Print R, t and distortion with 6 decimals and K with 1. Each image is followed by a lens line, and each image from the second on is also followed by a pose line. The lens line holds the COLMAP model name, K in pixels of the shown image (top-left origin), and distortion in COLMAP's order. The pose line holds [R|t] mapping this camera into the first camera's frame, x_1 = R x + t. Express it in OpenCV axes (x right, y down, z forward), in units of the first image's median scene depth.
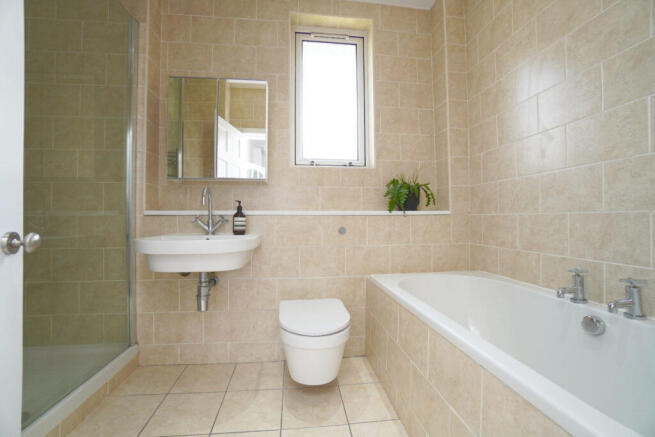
lens RADIAL K [[287.1, 0, 330.6], [0, 287.1, 217.7], [0, 0, 1]] dist [-0.036546, 0.001992]
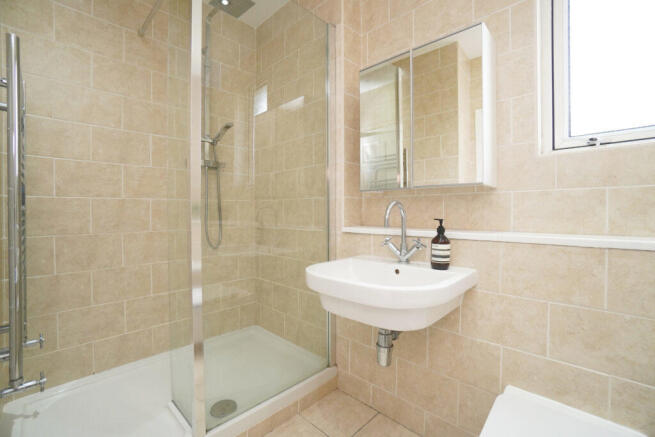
lens RADIAL K [[287.1, 0, 327.7], [0, 287.1, 216.6], [0, 0, 1]] dist [-0.036546, 0.001992]
pose [[0.626045, 0.014958, -0.779644, 0.041223], [0.000353, 0.999810, 0.019466, -0.077028], [0.779787, -0.012462, 0.625921, 0.367125]]
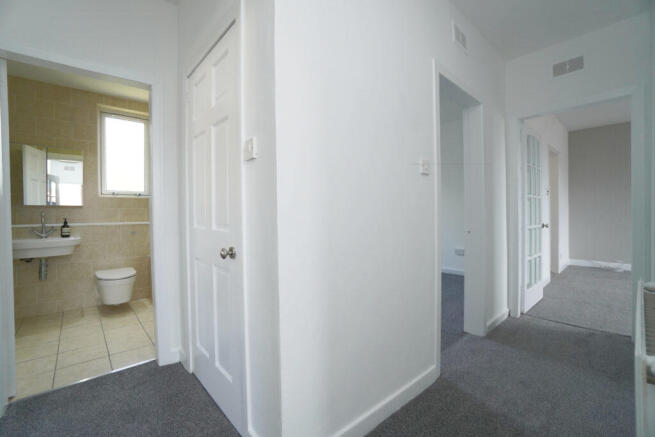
lens RADIAL K [[287.1, 0, 330.7], [0, 287.1, 217.3], [0, 0, 1]] dist [-0.036546, 0.001992]
pose [[0.820404, -0.011365, 0.571672, 0.049406], [0.010525, 0.999933, 0.004776, -0.056820], [-0.571688, 0.002099, 0.820468, -1.377060]]
